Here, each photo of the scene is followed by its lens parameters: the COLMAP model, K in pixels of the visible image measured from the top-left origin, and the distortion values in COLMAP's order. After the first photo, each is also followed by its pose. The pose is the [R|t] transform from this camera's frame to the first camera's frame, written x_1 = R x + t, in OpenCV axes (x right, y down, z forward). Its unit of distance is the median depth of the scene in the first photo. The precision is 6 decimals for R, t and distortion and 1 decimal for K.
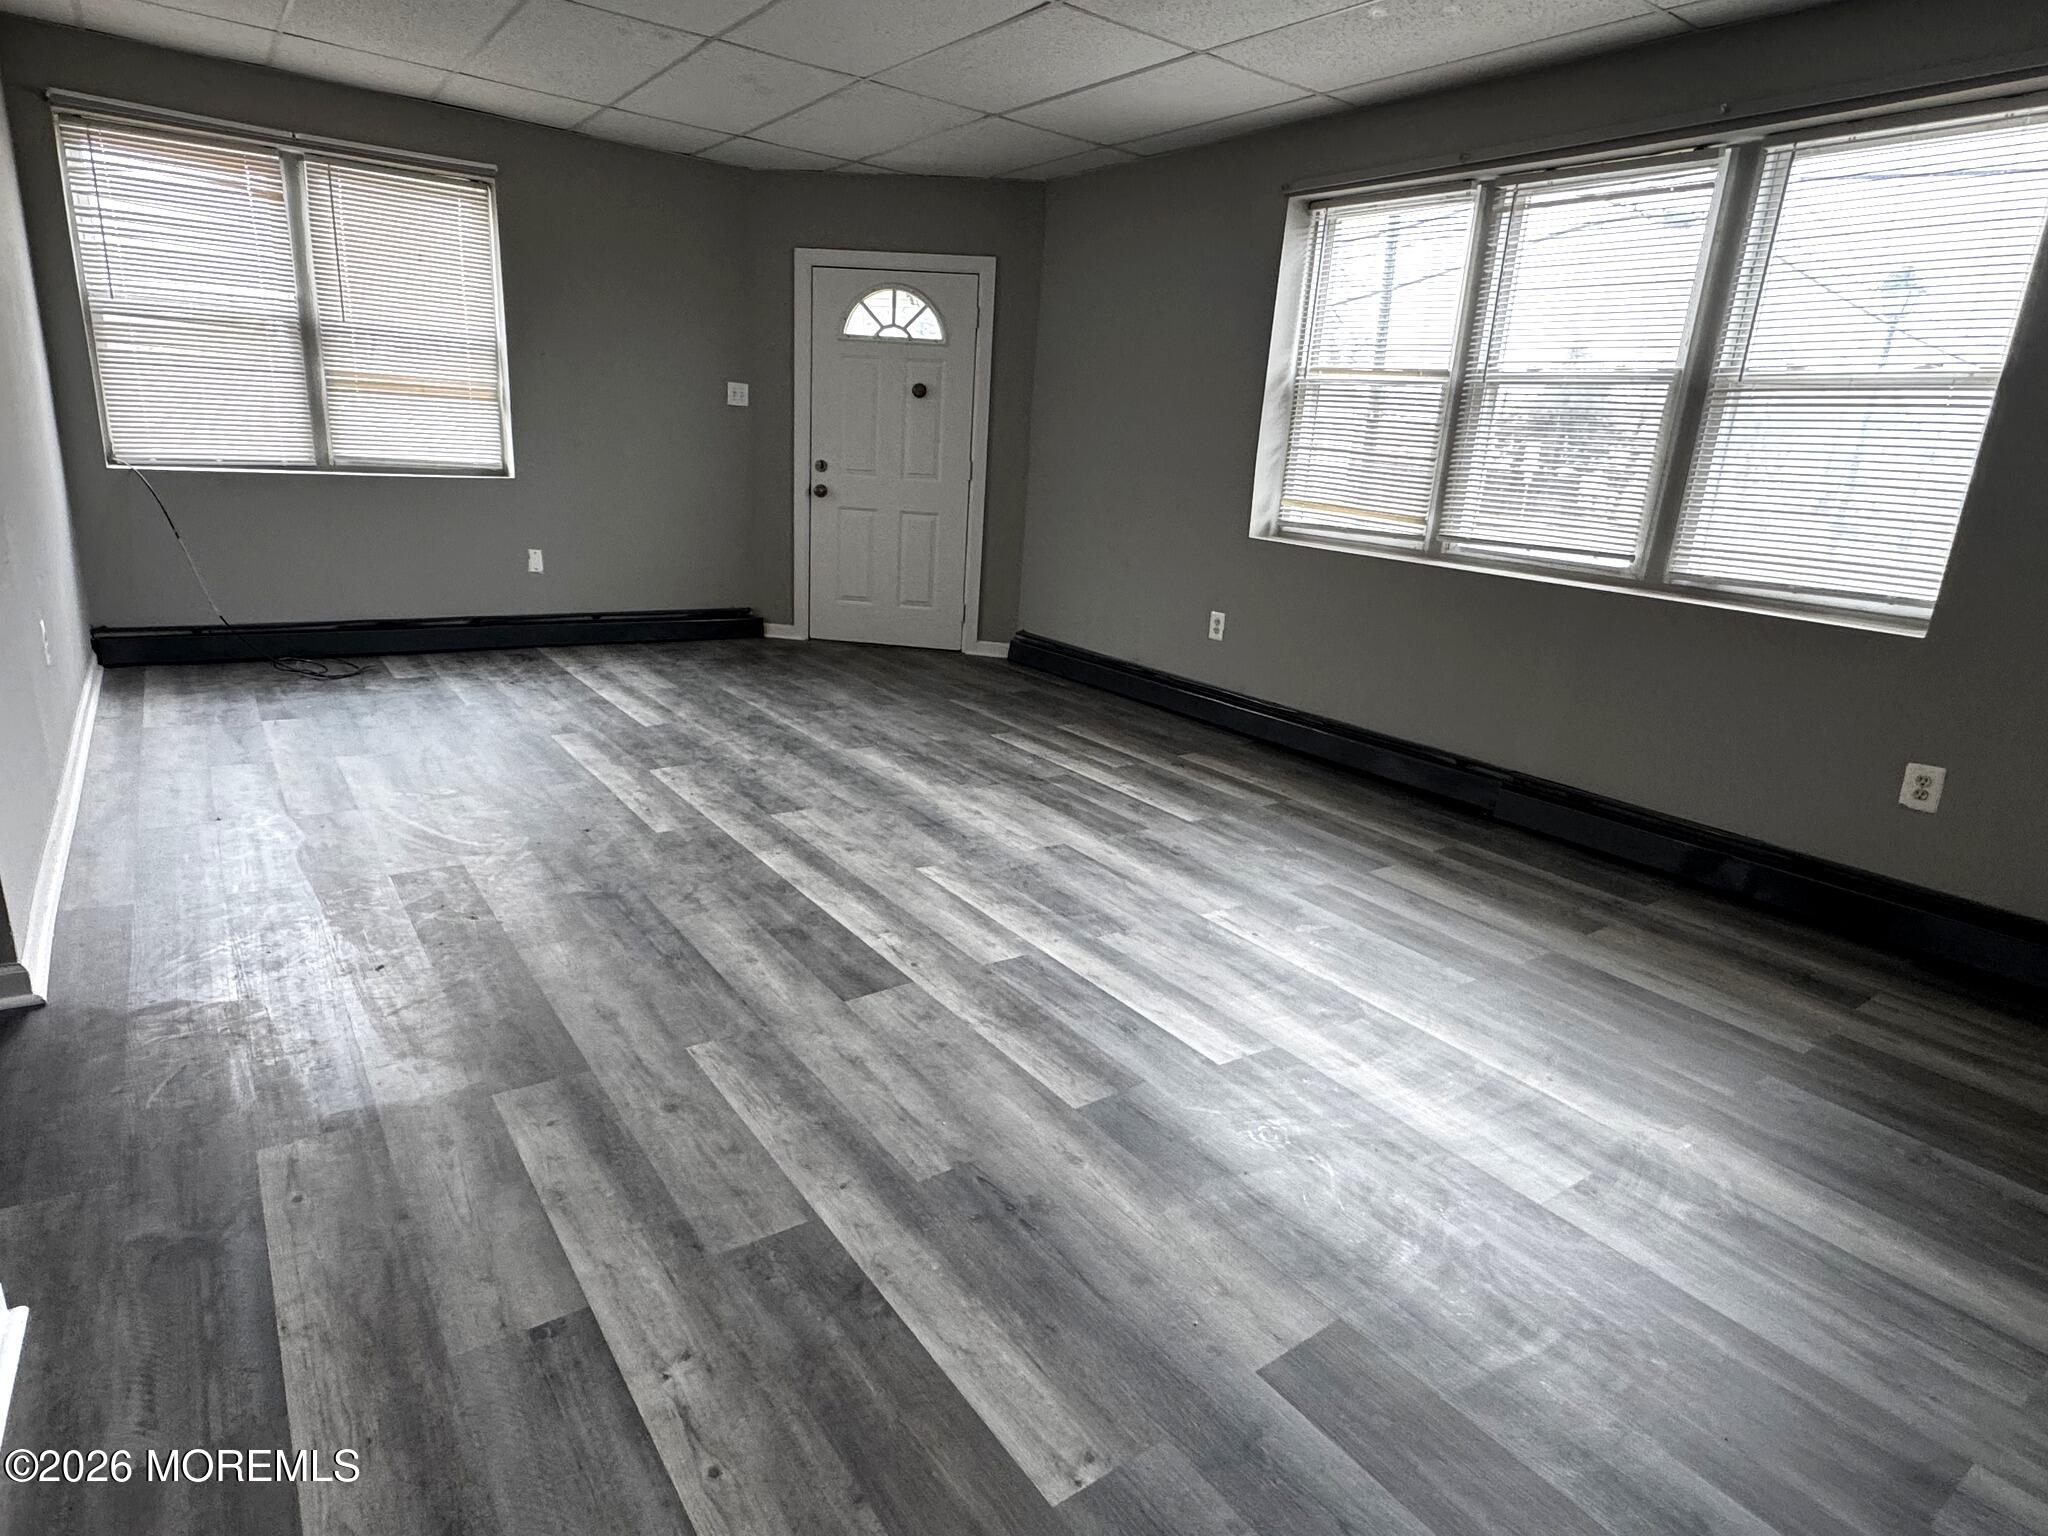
lens RADIAL K [[1126.1, 0, 1013.4], [0, 1126.1, 770.5], [0, 0, 1]] dist [-0.000423, 0.000035]
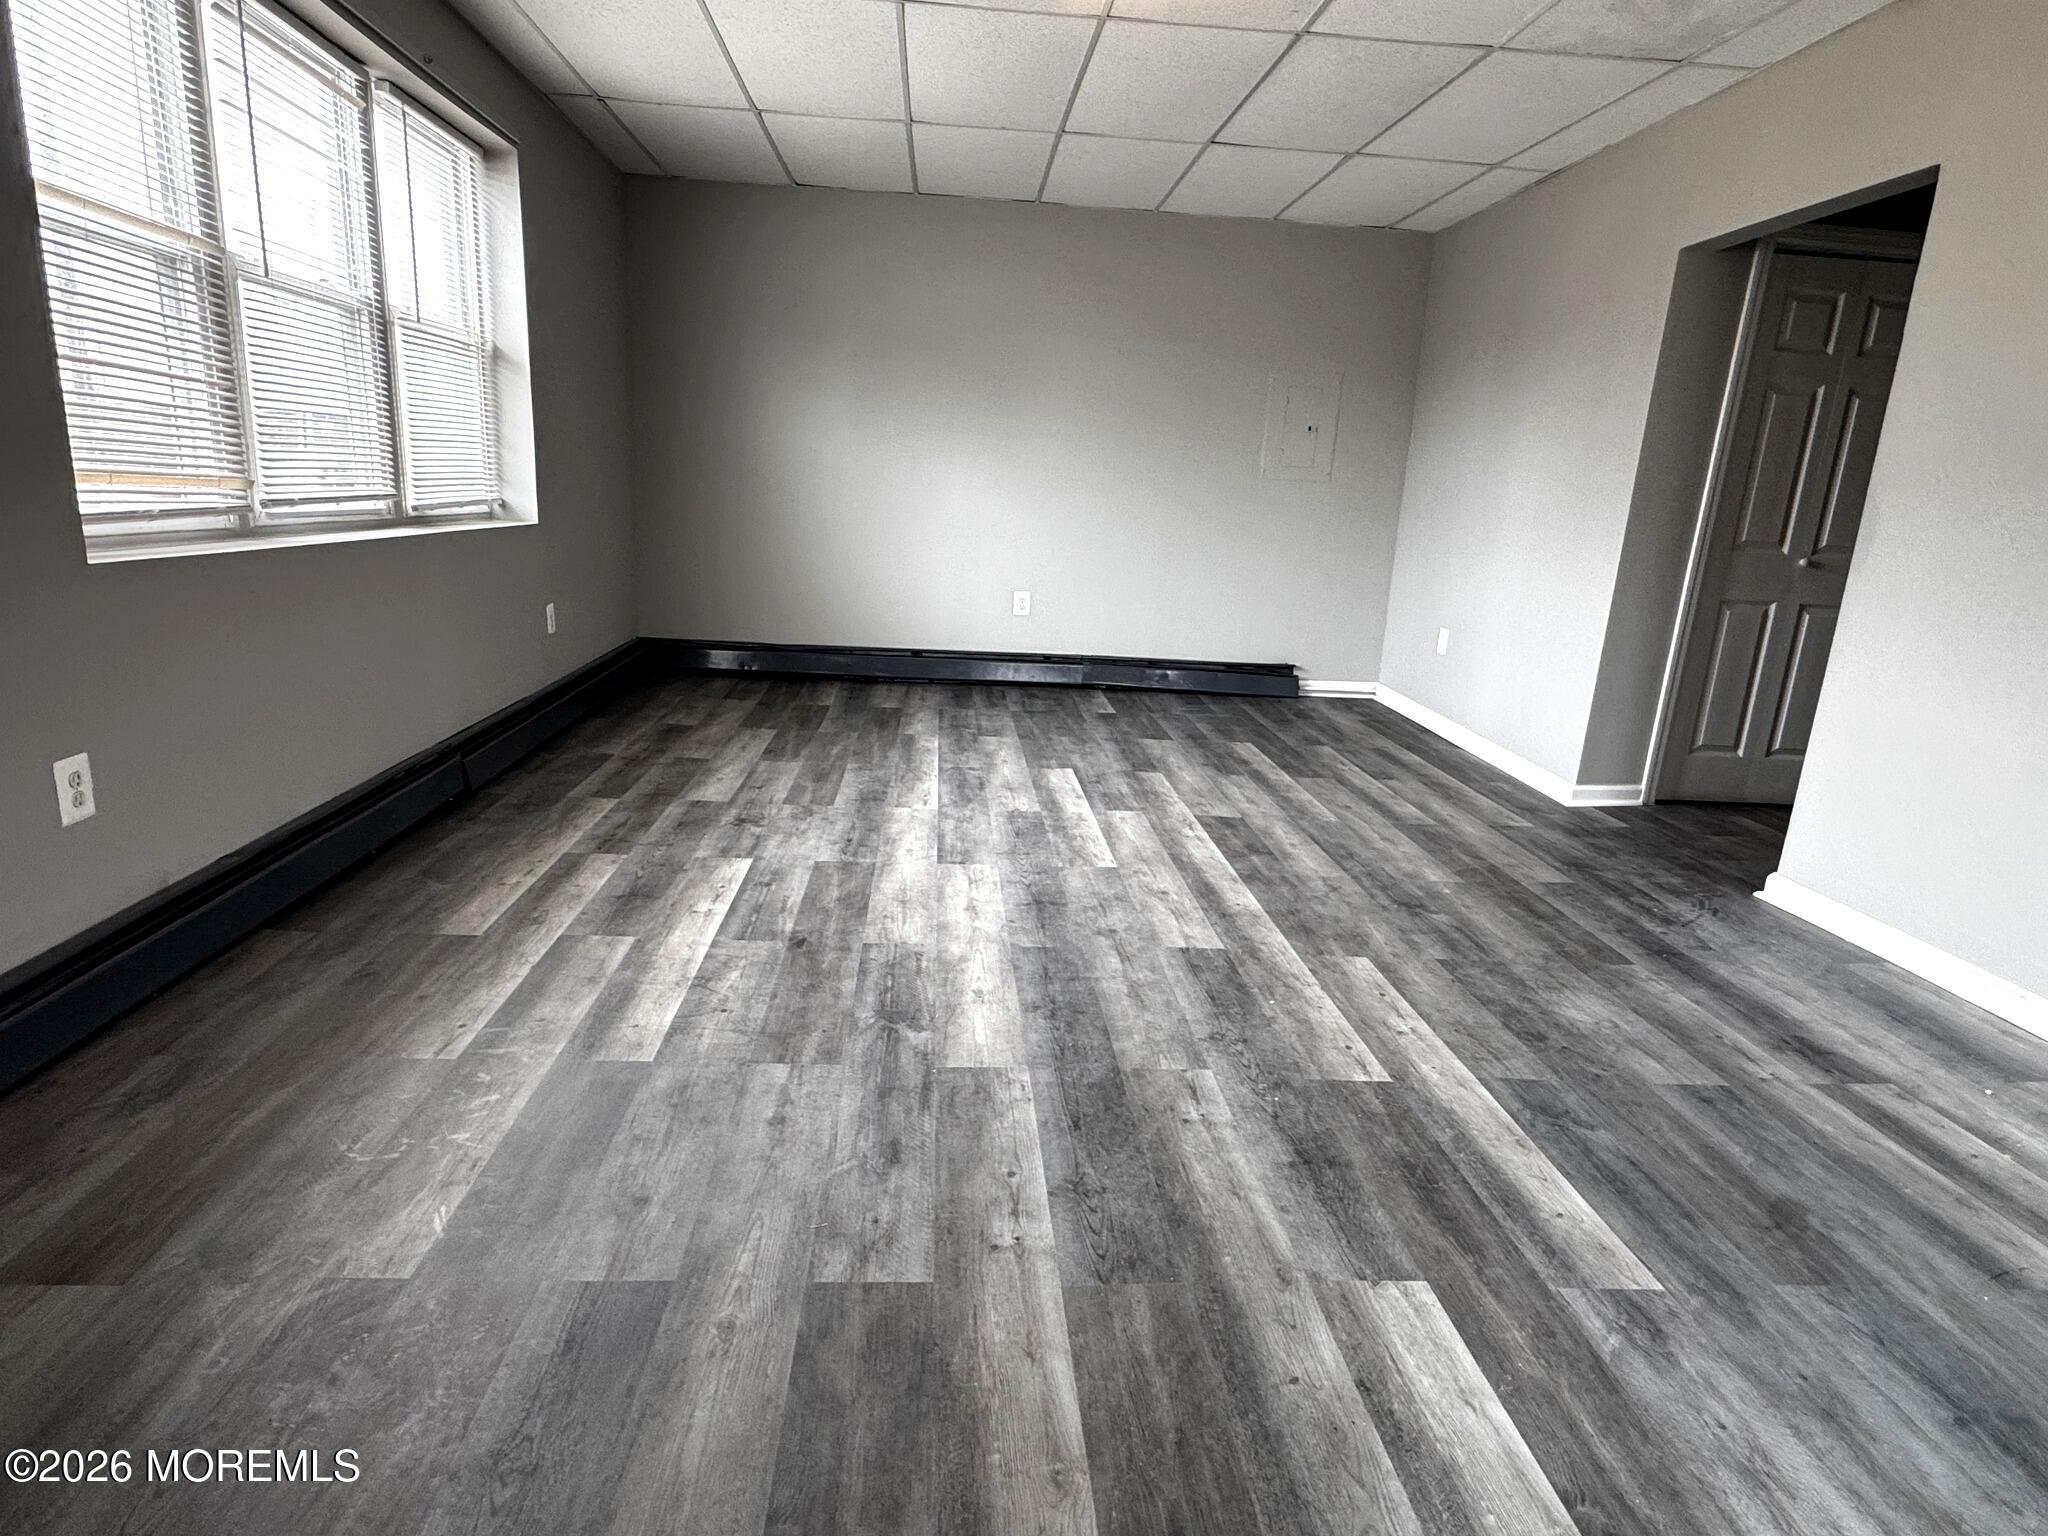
lens RADIAL K [[1126.1, 0, 1014.2], [0, 1126.1, 766.4], [0, 0, 1]] dist [-0.000423, 0.000035]
pose [[-0.840645, -0.234468, 0.488202, -0.447636], [0.047447, 0.866079, 0.497650, -0.469337], [-0.539505, 0.441511, -0.716940, 1.593957]]
